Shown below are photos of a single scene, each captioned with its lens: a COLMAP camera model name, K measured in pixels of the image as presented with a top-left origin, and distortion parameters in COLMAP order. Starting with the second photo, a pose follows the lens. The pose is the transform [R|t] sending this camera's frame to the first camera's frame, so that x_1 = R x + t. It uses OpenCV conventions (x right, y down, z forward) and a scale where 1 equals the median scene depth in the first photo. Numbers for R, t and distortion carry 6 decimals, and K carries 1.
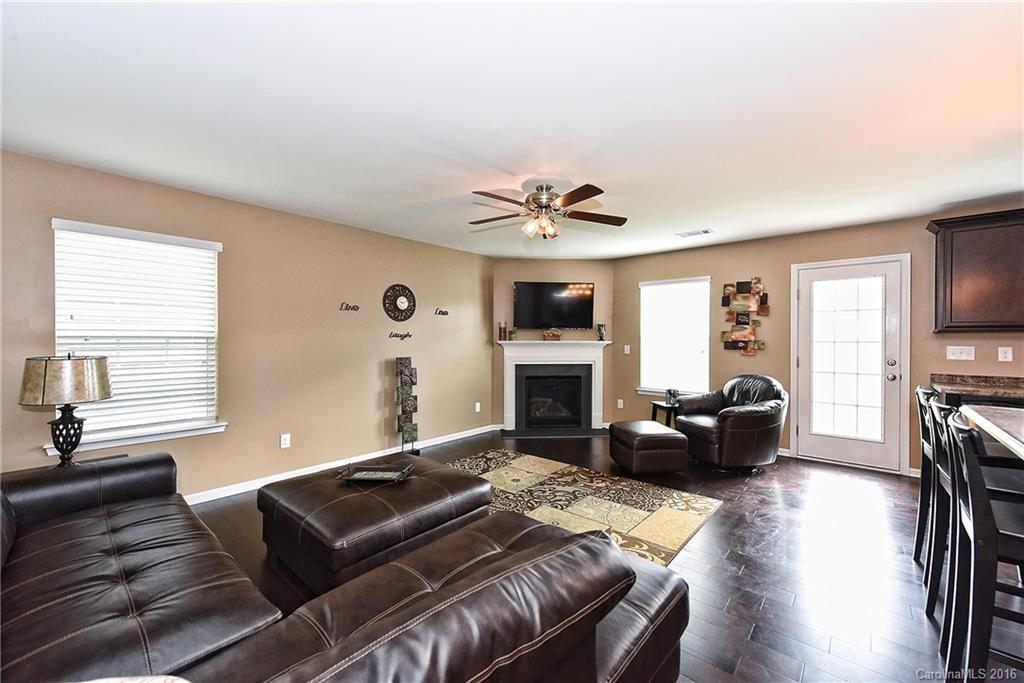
lens RADIAL K [[404.0, 0, 516.2], [0, 404.0, 339.2], [0, 0, 1]] dist [0.001555, -0.000150]
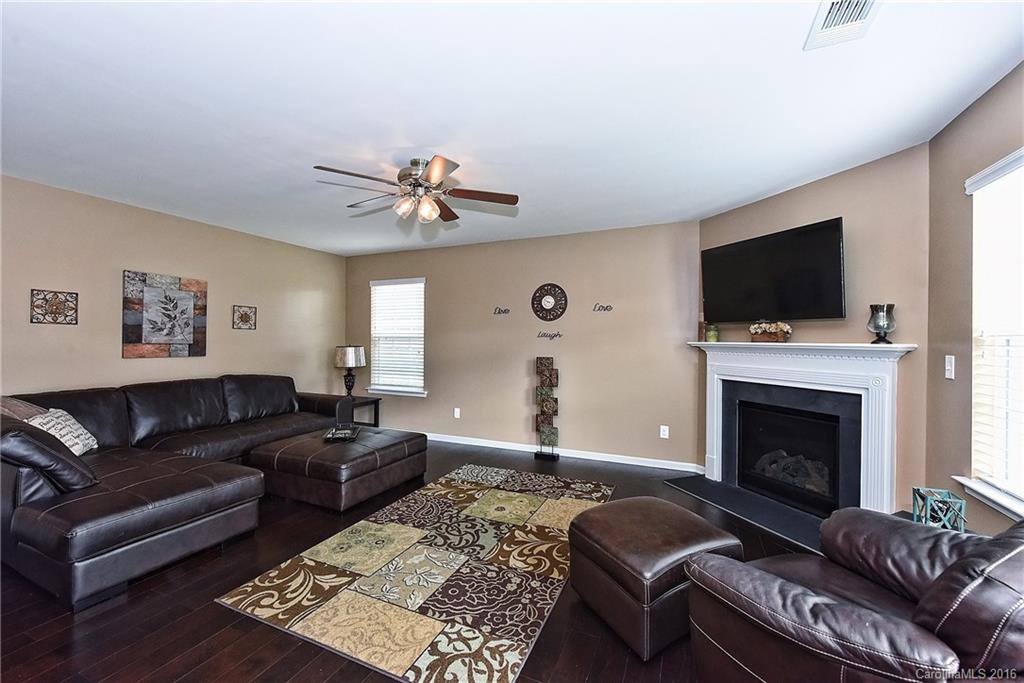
lens RADIAL K [[409.7, 0, 512.0], [0, 409.7, 341.5], [0, 0, 1]] dist [-0.000658, -0.000060]
pose [[0.287651, 0.005156, -0.957721, 0.674462], [-0.004794, 0.999981, 0.003944, 0.002789], [0.957723, 0.003457, 0.287671, 0.651873]]
